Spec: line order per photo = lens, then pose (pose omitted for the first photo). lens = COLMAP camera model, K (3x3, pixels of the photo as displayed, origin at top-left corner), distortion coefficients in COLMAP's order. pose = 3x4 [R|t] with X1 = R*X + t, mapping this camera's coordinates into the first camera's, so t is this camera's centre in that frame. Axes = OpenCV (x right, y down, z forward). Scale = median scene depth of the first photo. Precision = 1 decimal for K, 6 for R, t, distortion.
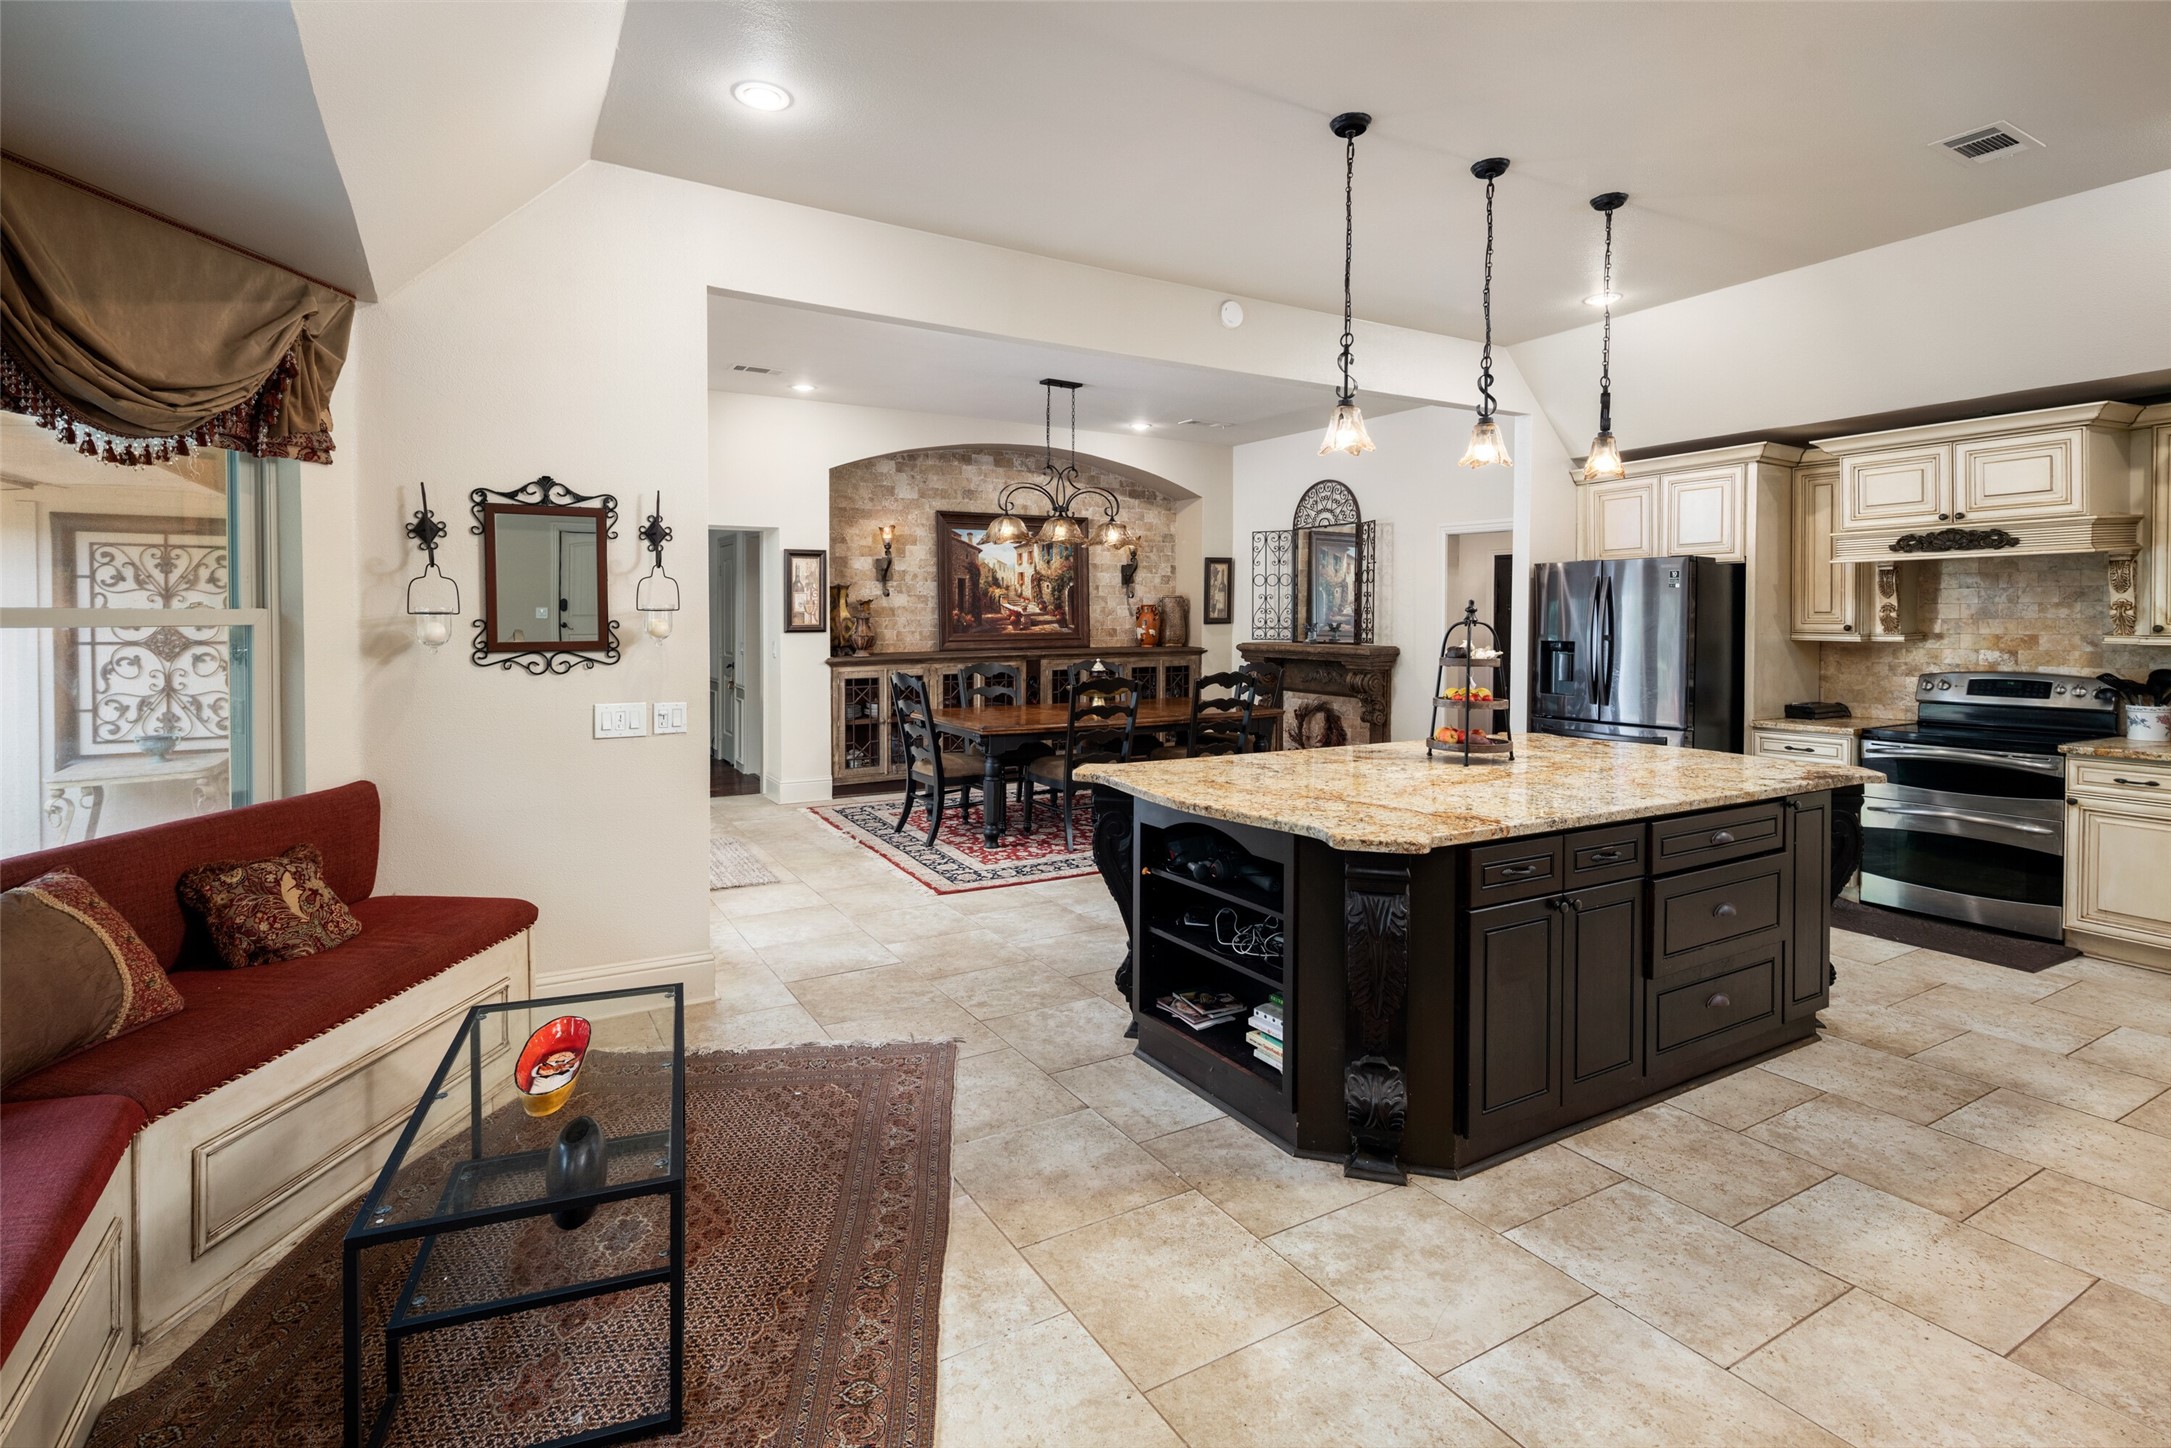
lens RADIAL K [[1047.8, 0, 1085.5], [0, 1047.8, 706.0], [0, 0, 1]] dist [0.021125, -0.006924]
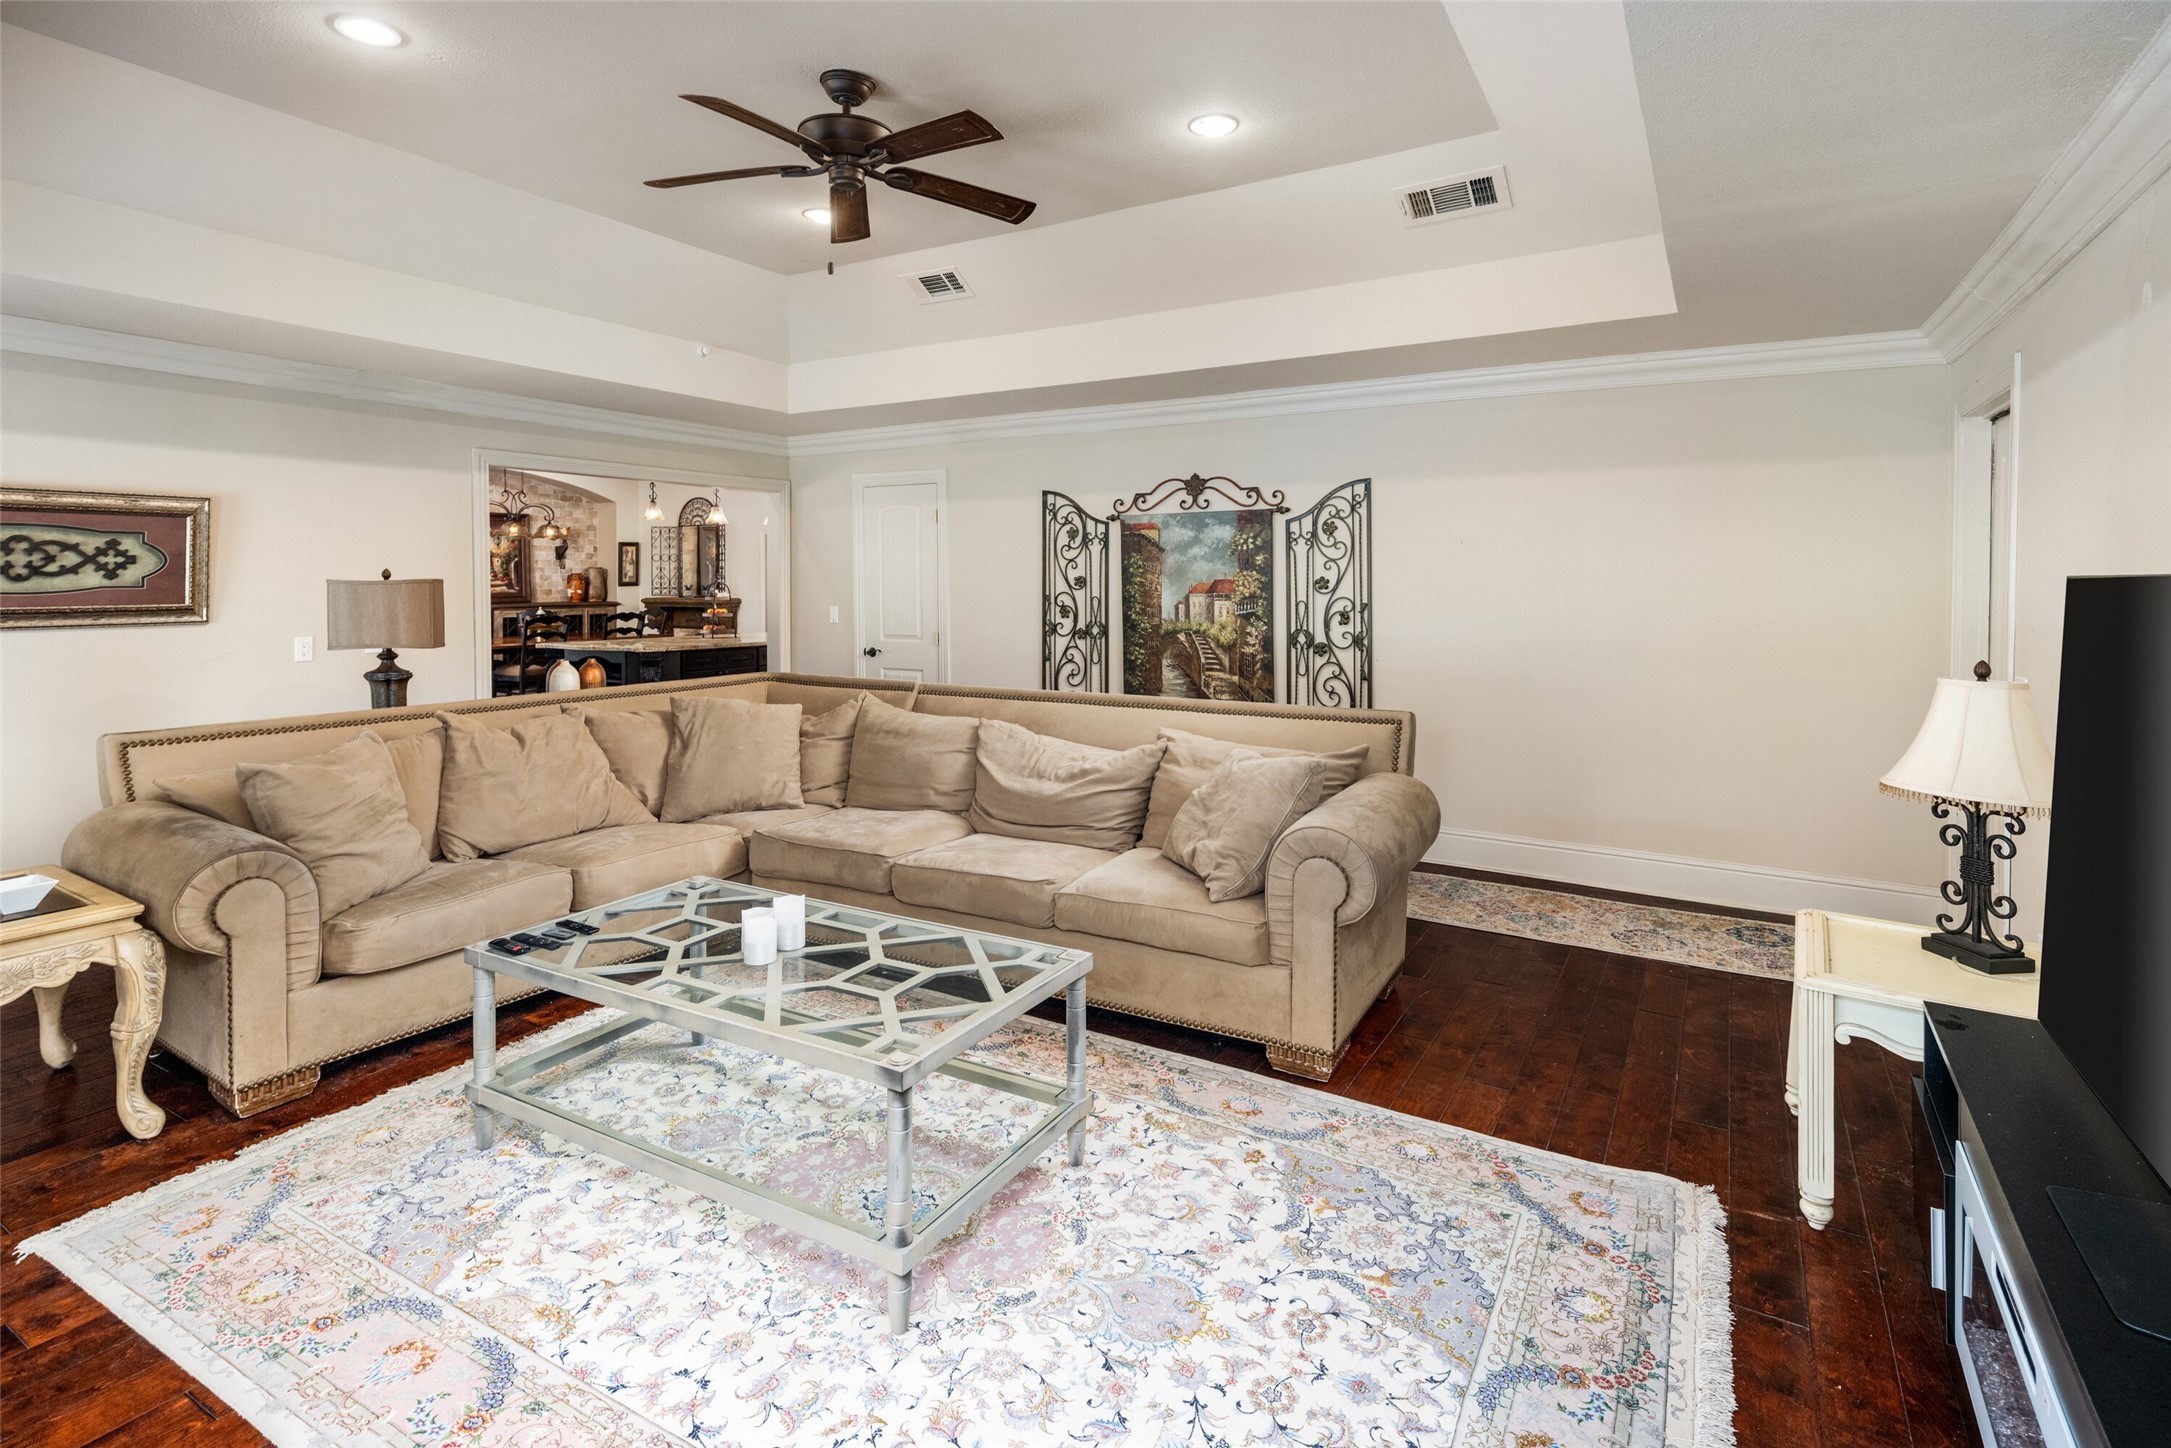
lens RADIAL K [[1047.8, 0, 1111.4], [0, 1047.8, 591.2], [0, 0, 1]] dist [0.021125, -0.006924]
pose [[0.867585, -0.008253, 0.497220, -0.027222], [0.045822, 0.996935, -0.063407, 0.064444], [-0.495173, 0.077795, 0.865304, -0.737891]]
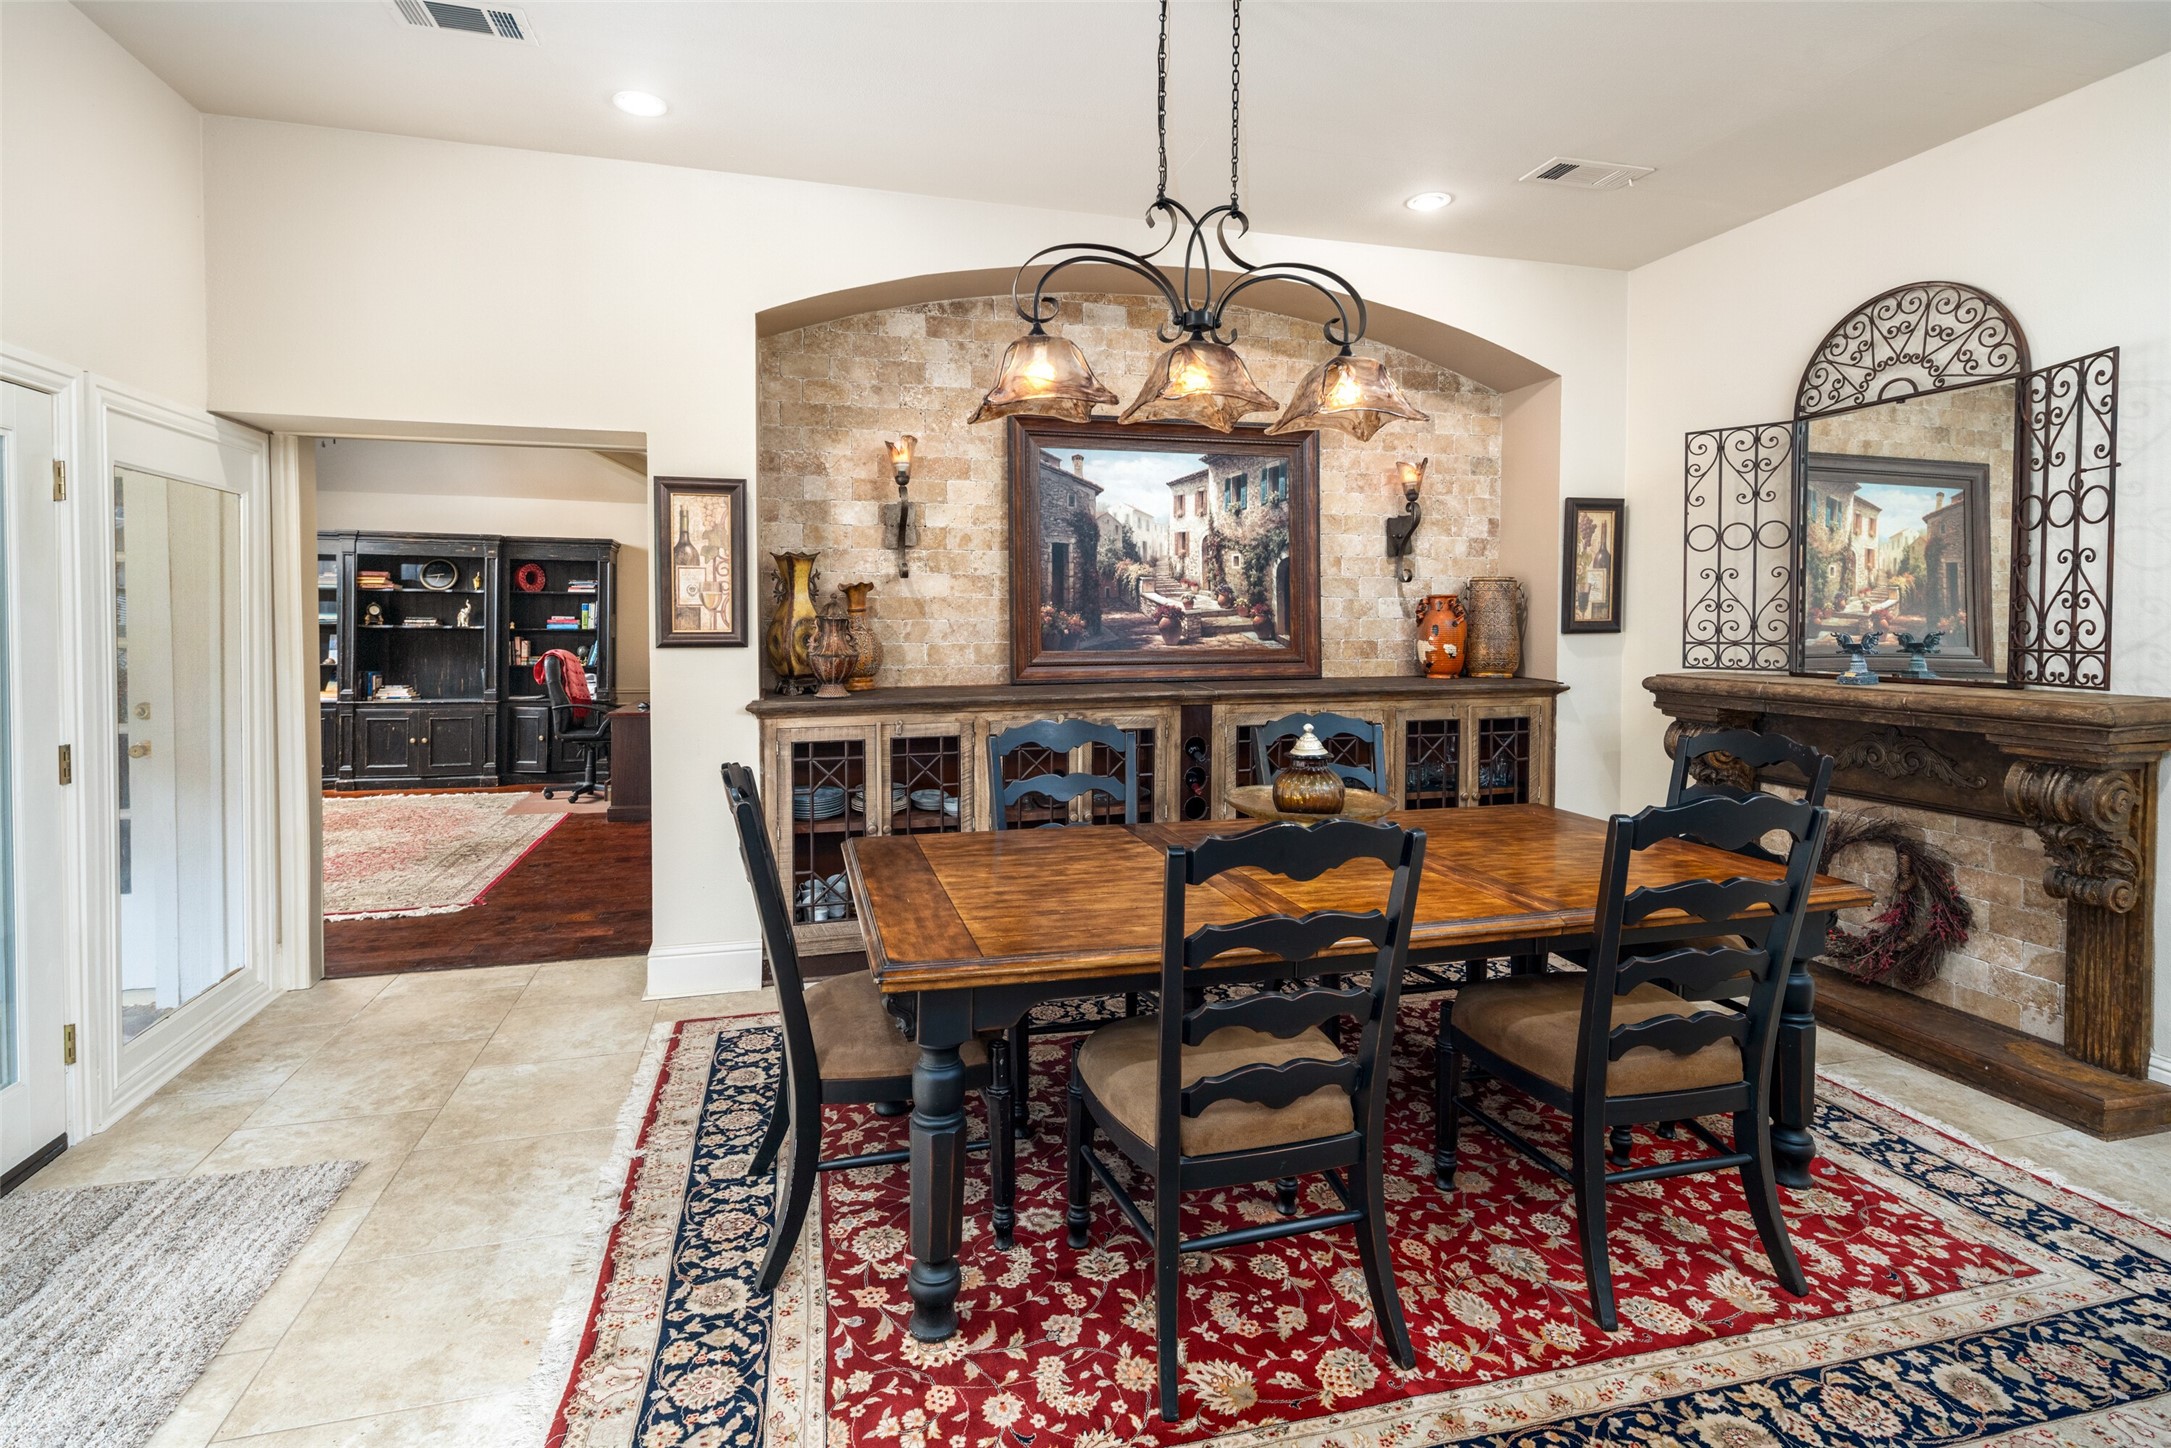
lens RADIAL K [[1047.8, 0, 1083.8], [0, 1047.8, 644.9], [0, 0, 1]] dist [0.021125, -0.006924]
pose [[0.965648, 0.007480, -0.259745, 0.027821], [-0.024085, 0.997859, -0.060804, -0.042228], [0.258734, 0.064971, 0.963761, 0.525980]]
